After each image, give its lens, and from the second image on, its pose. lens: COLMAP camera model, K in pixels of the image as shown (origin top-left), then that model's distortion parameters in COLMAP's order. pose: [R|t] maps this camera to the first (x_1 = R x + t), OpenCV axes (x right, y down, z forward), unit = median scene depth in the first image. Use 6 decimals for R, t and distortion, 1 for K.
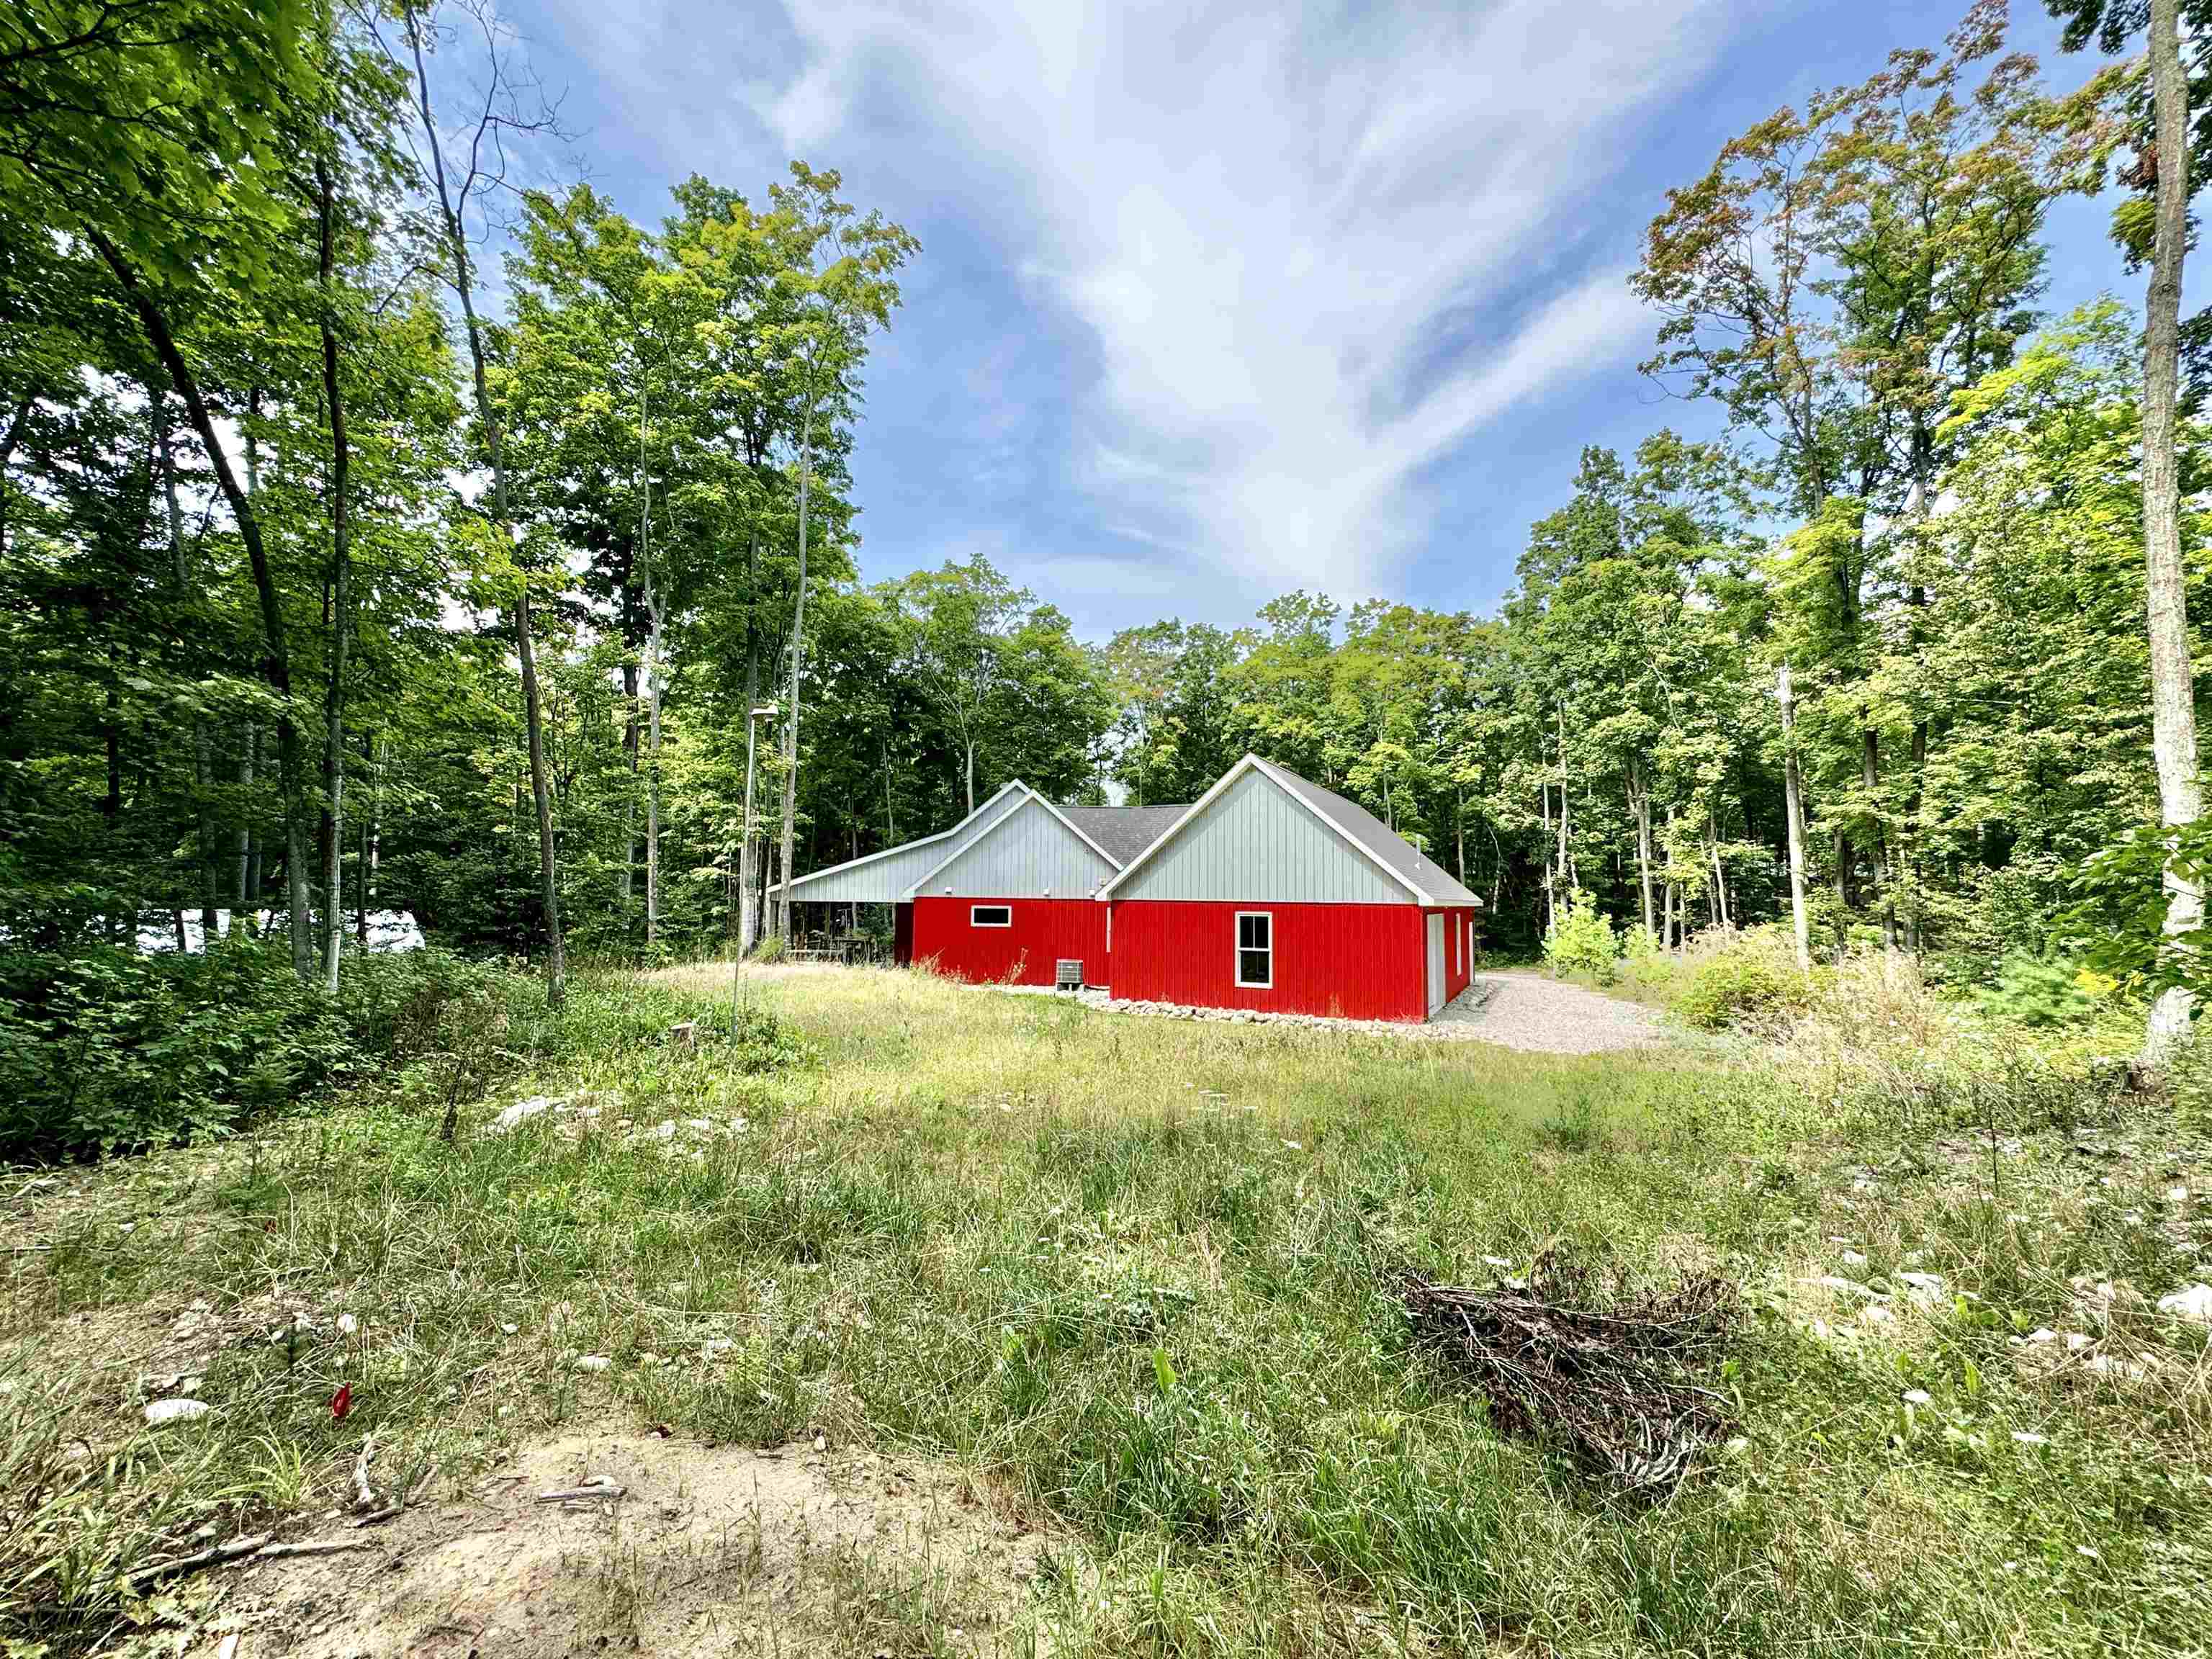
lens RADIAL K [[897.5, 0, 1100.3], [0, 897.5, 847.8], [0, 0, 1]] dist [-0.004724, 0.002474]
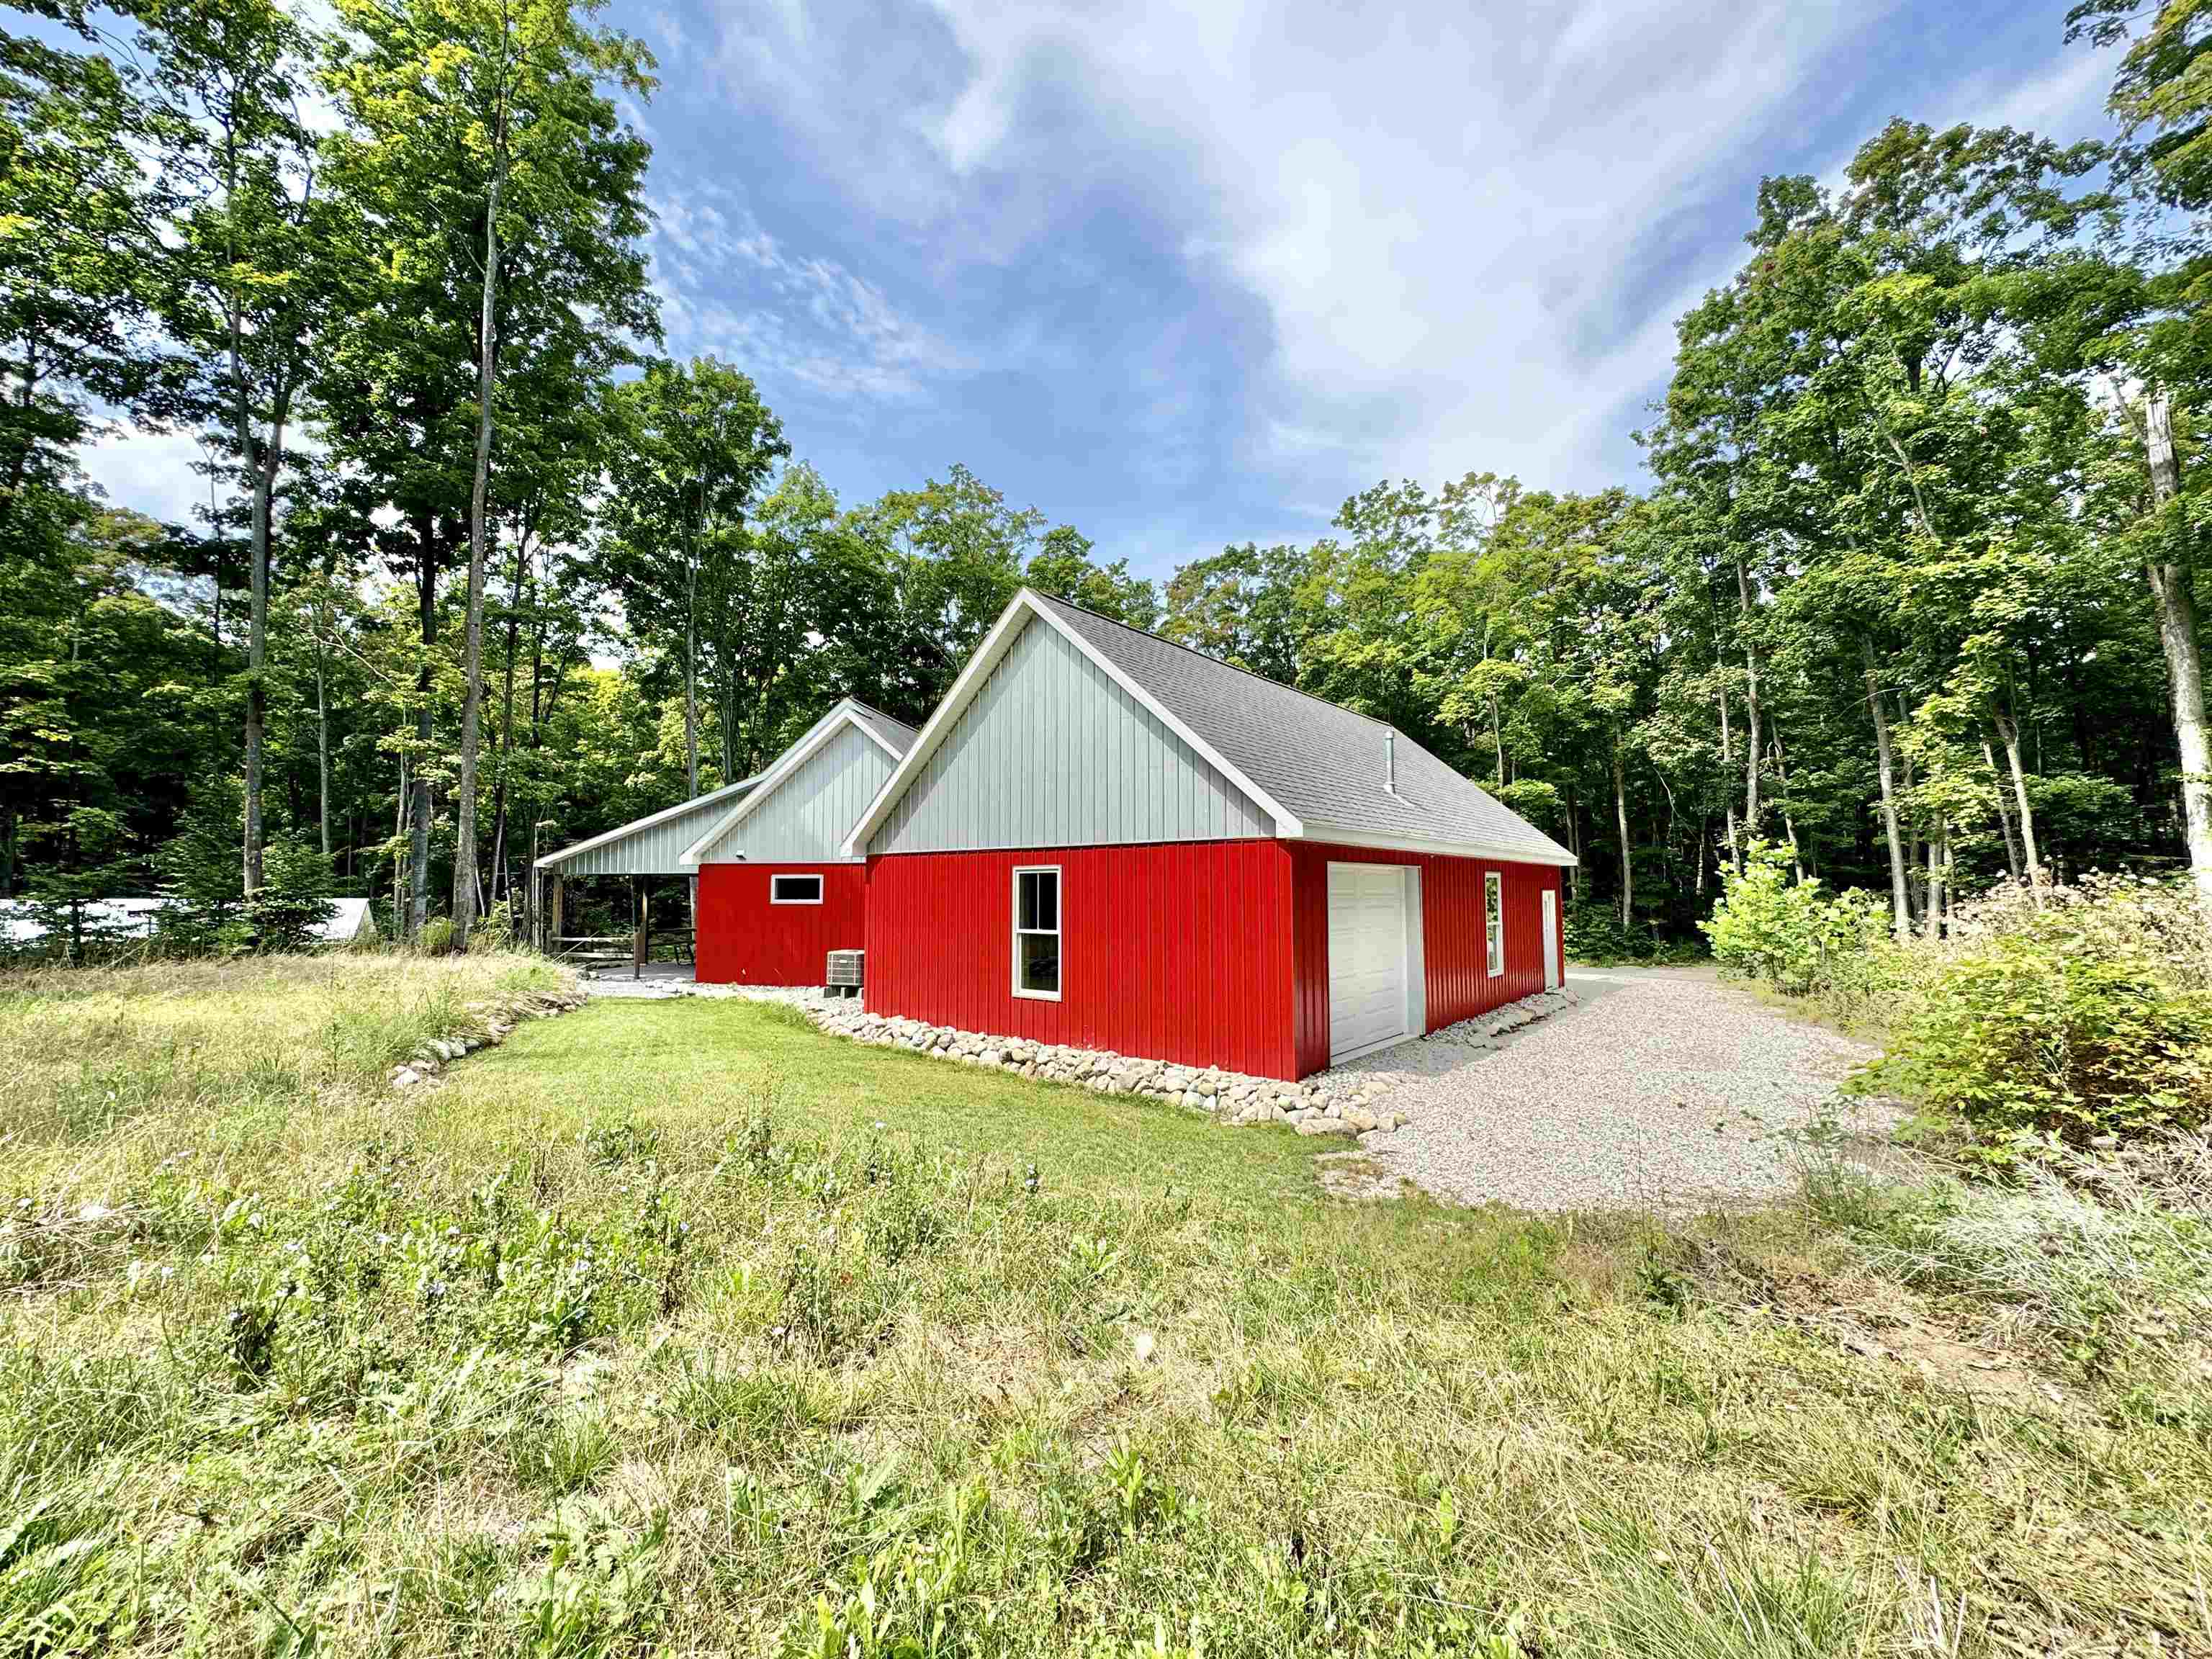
lens RADIAL K [[897.5, 0, 1085.1], [0, 897.5, 873.4], [0, 0, 1]] dist [-0.004724, 0.002474]
pose [[0.977266, -0.019354, -0.211130, 0.249784], [0.026928, 0.999091, 0.033060, 0.044955], [0.210298, -0.037994, 0.976899, 0.347191]]
